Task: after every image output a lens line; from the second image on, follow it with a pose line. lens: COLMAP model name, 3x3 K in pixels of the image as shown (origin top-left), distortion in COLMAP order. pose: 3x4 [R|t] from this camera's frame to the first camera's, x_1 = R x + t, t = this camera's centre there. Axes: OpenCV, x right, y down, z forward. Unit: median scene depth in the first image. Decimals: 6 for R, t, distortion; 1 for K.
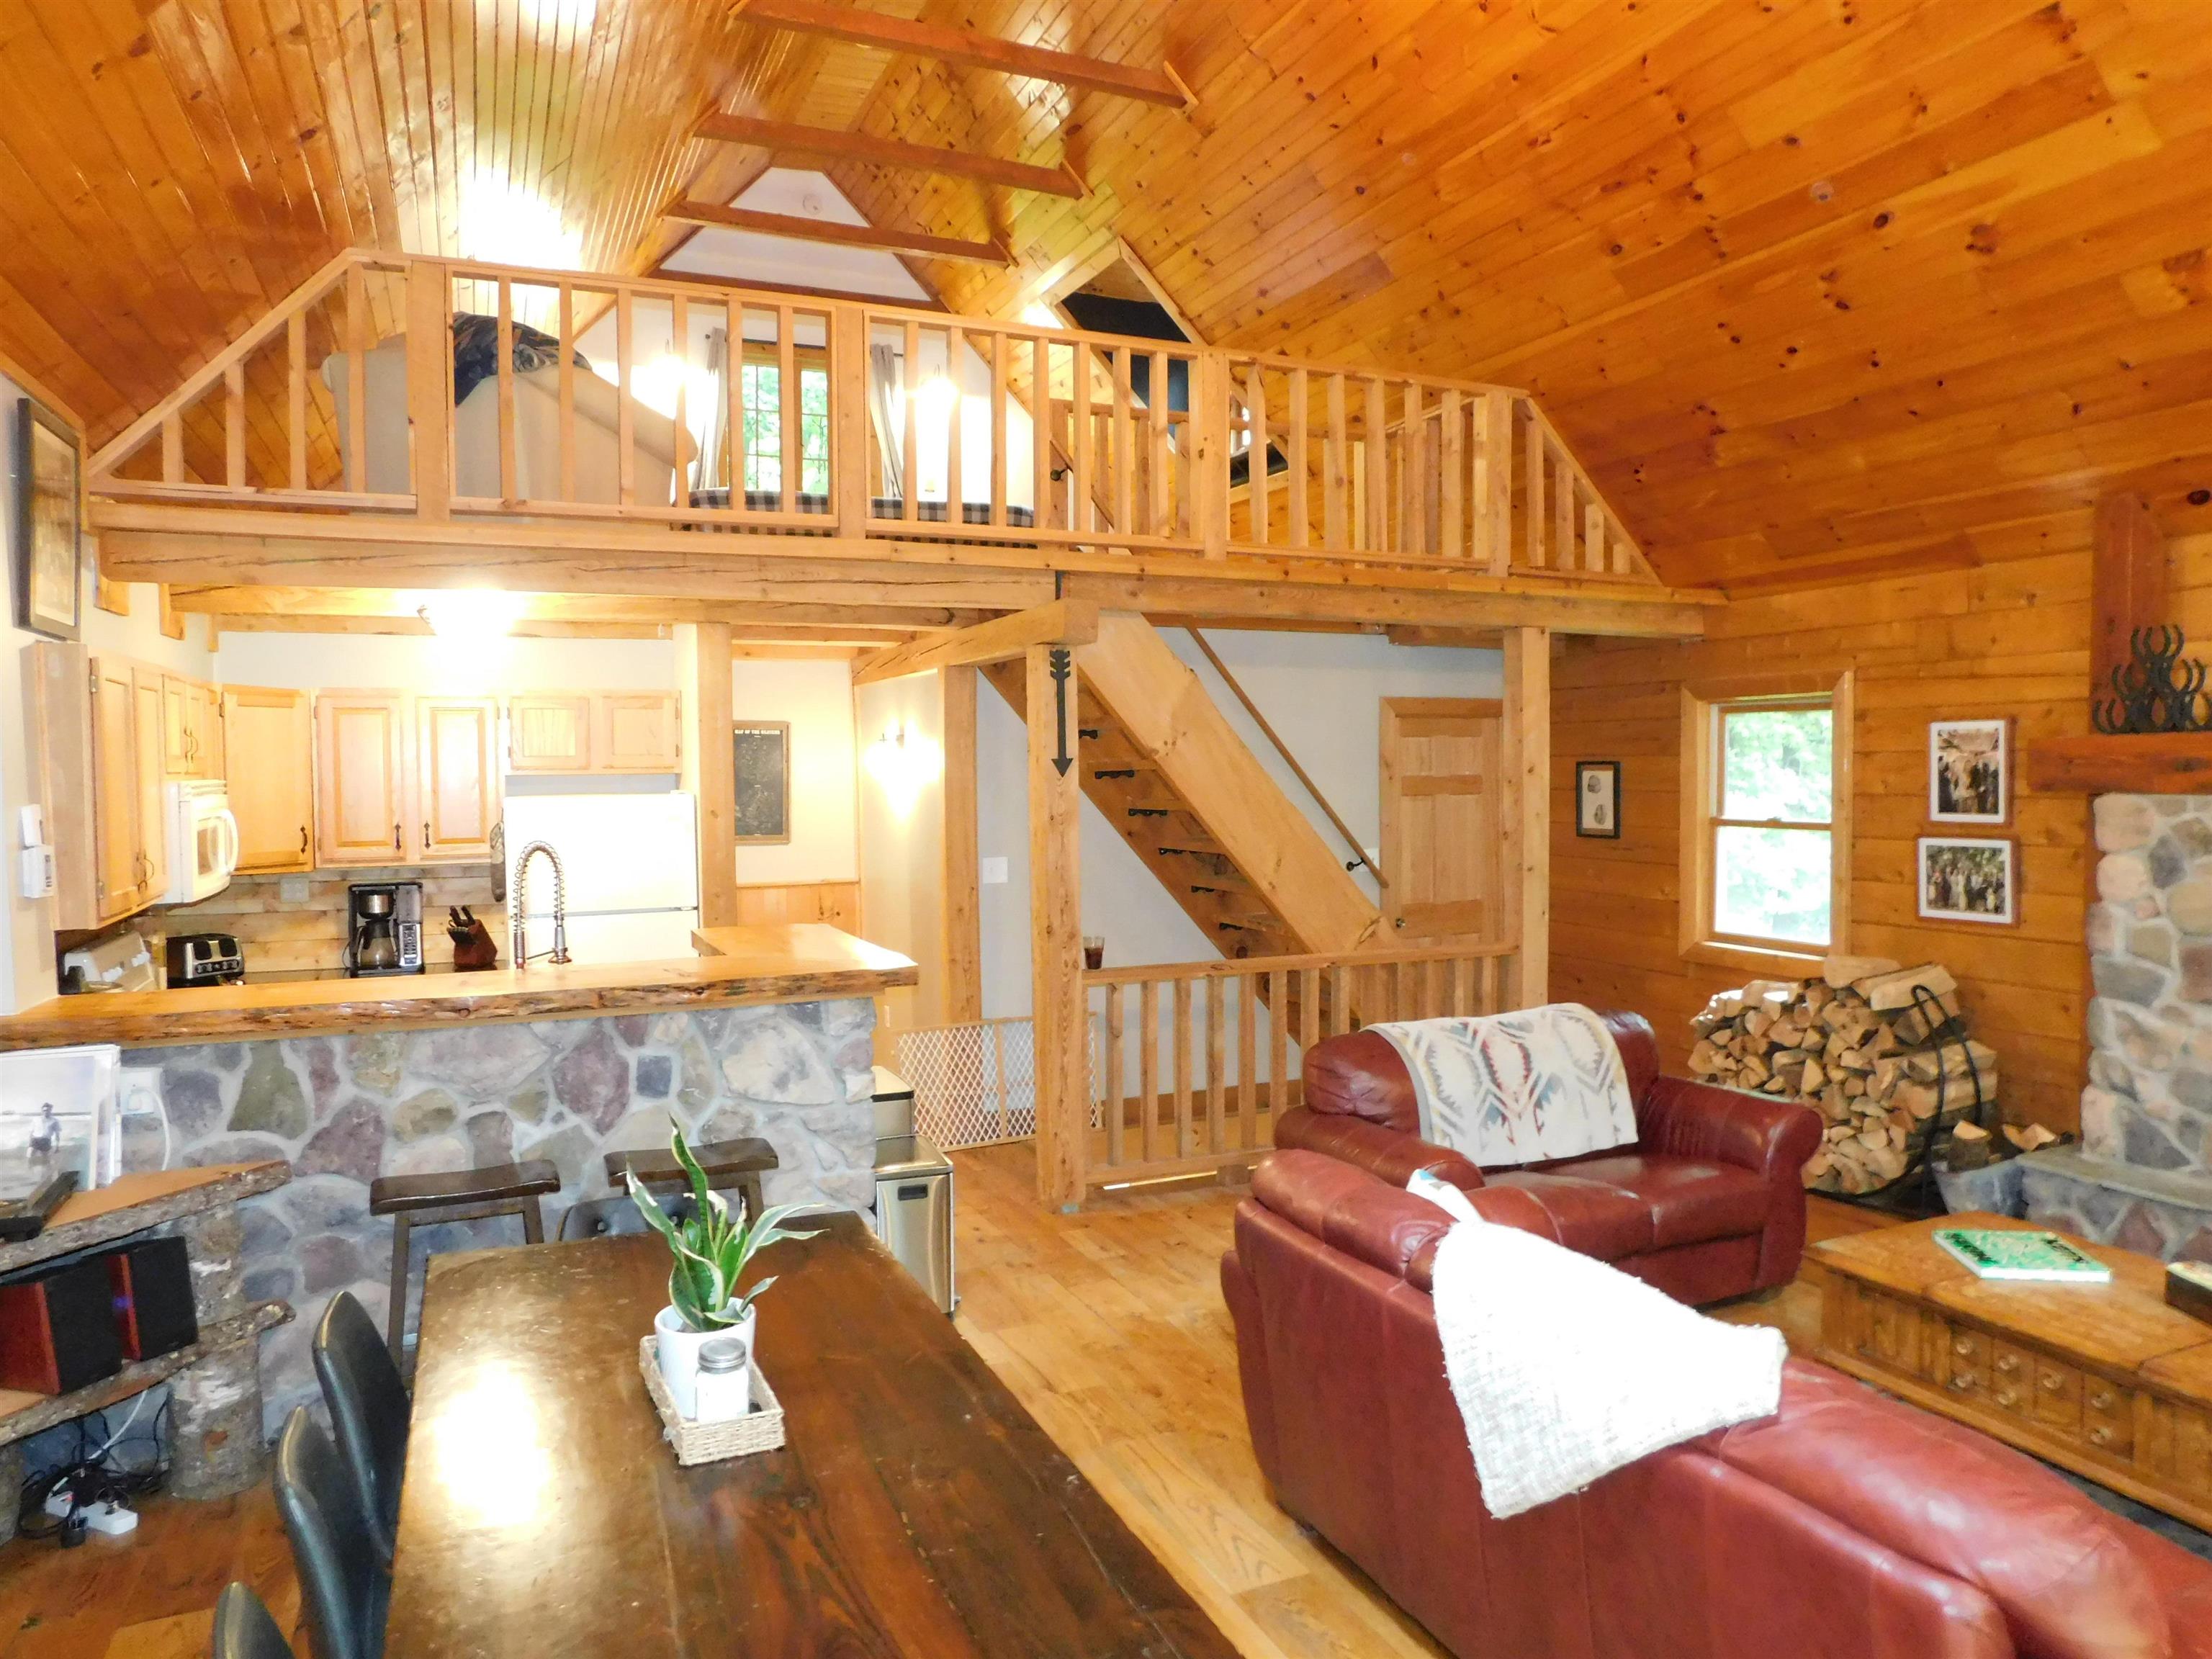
lens RADIAL K [[1462.9, 0, 1106.0], [0, 1462.9, 829.5], [0, 0, 1]] dist [-0.083071, 0.068041]
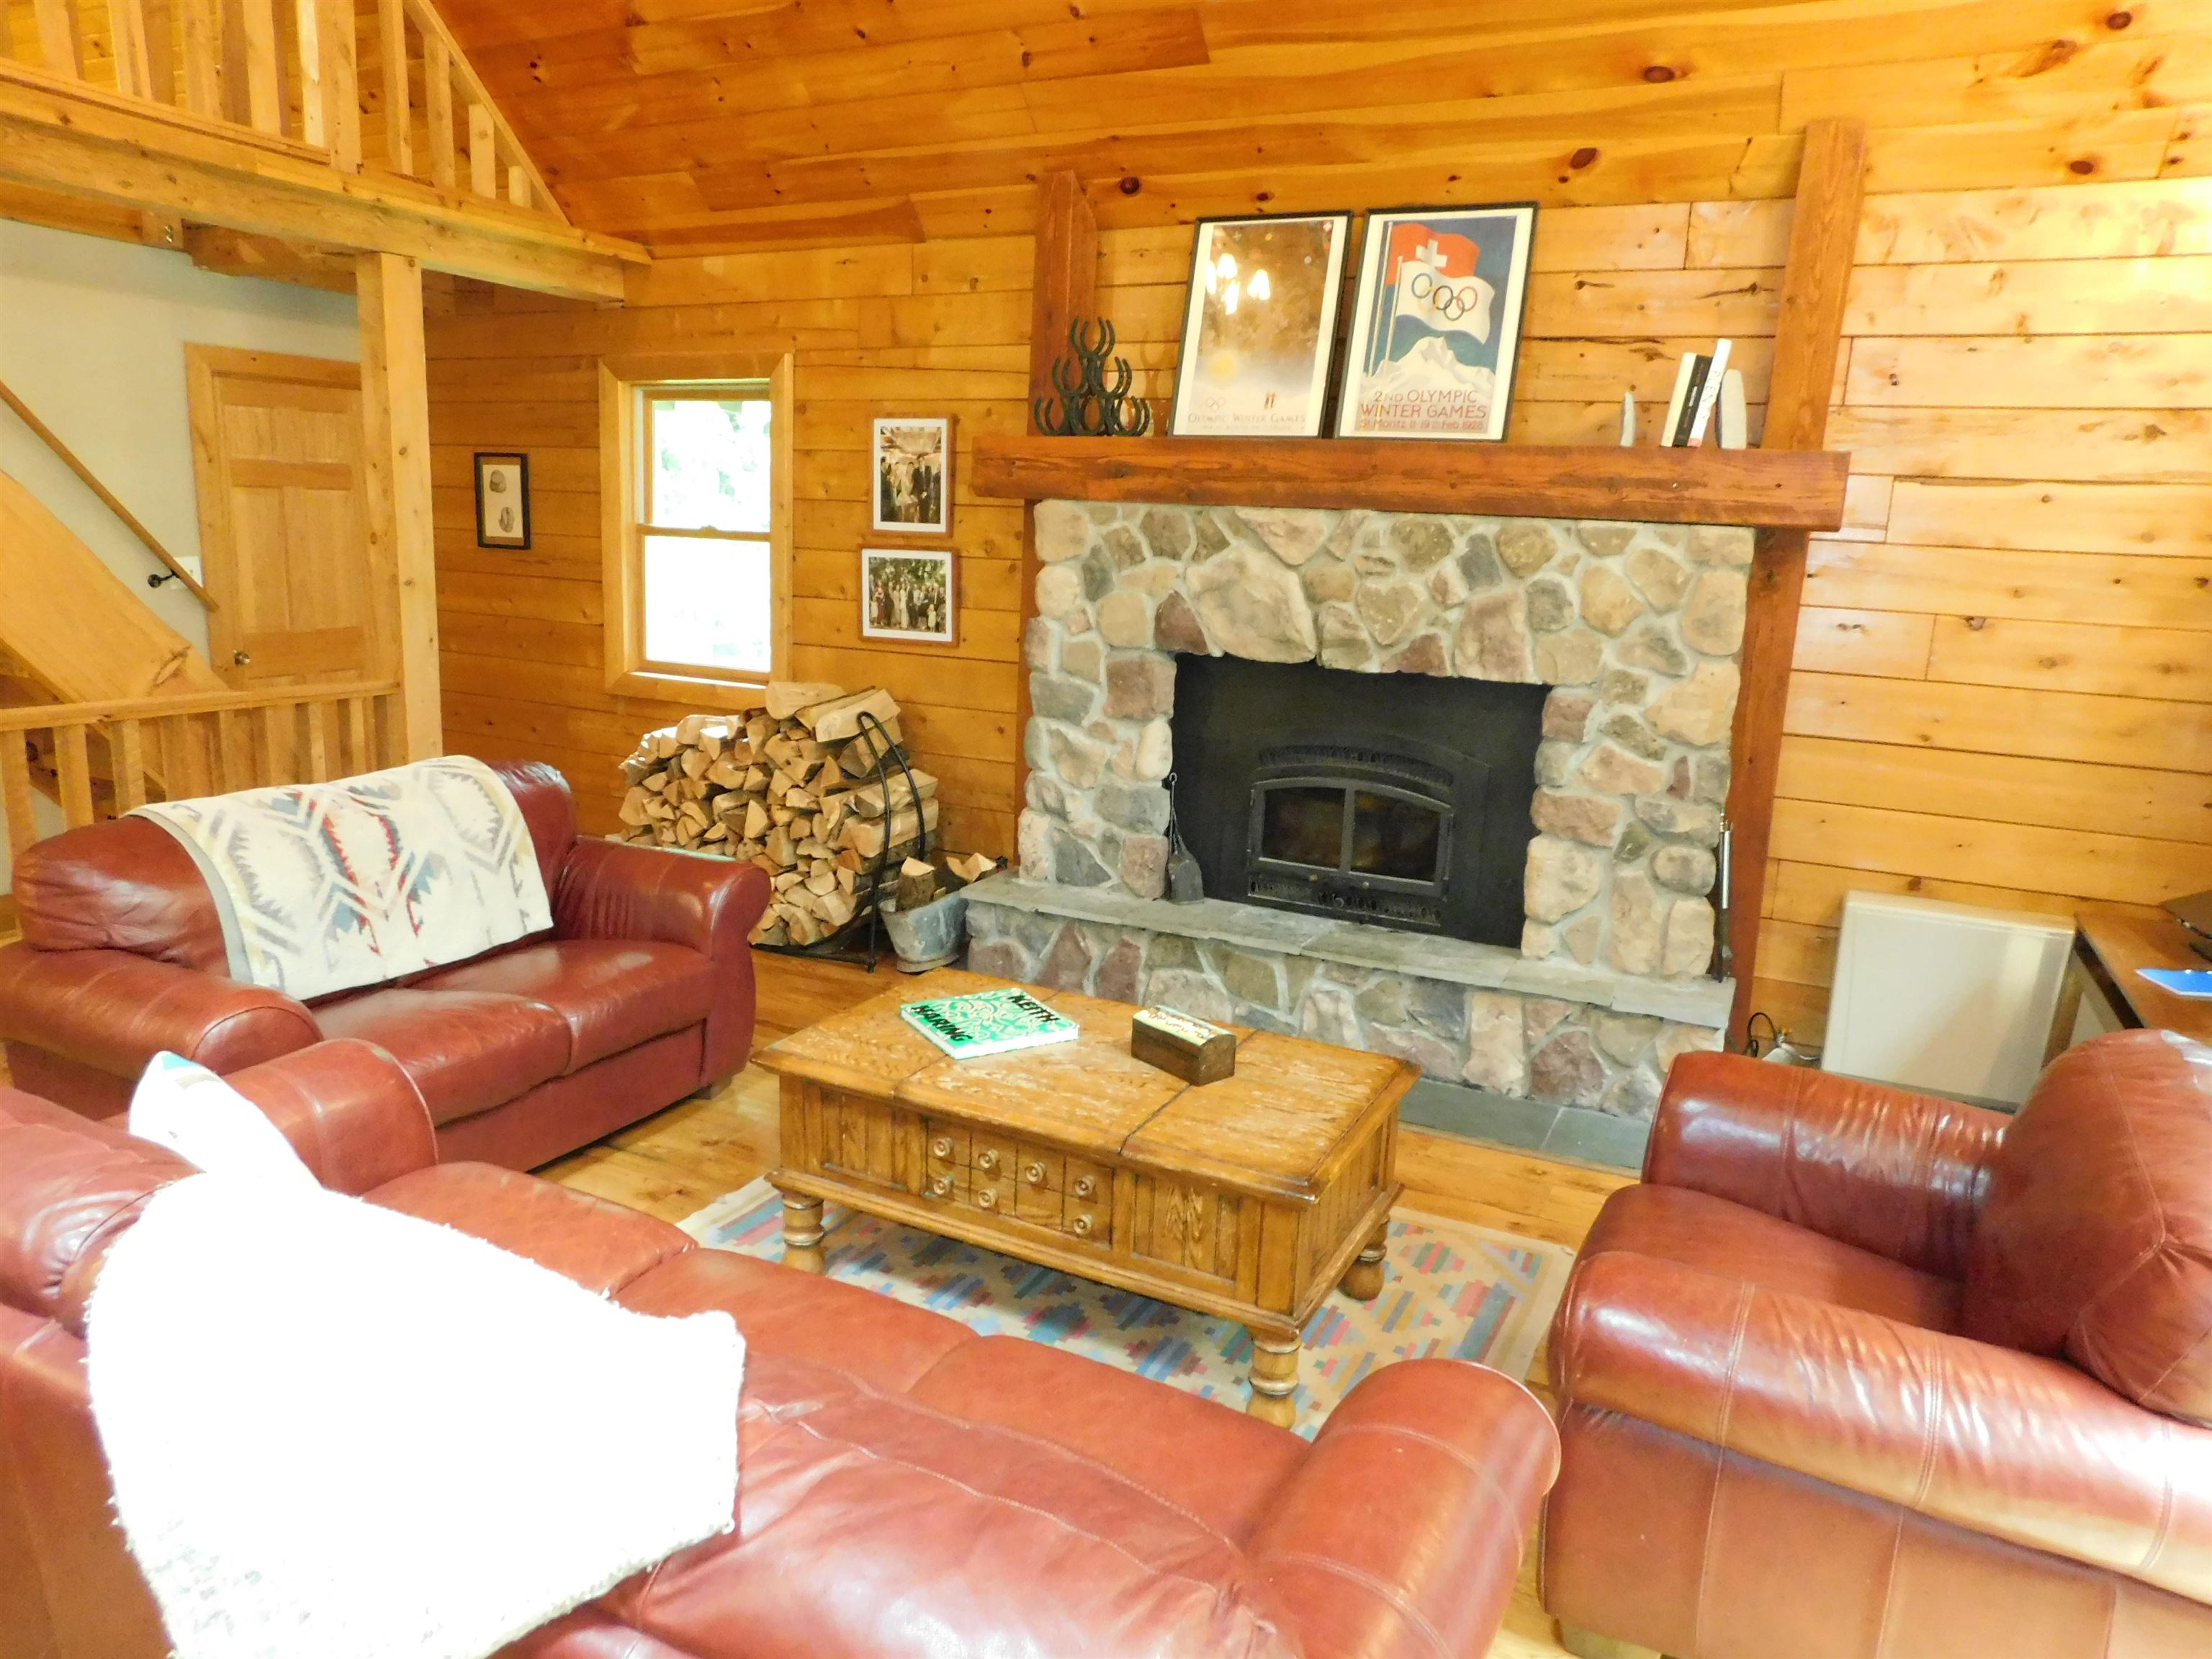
lens RADIAL K [[1462.9, 0, 1106.0], [0, 1462.9, 829.5], [0, 0, 1]] dist [-0.083071, 0.068041]
pose [[0.768235, -0.094150, 0.633206, 0.094277], [-0.021155, 0.984852, 0.172101, 0.019879], [-0.639818, -0.145610, 0.754607, 0.196617]]
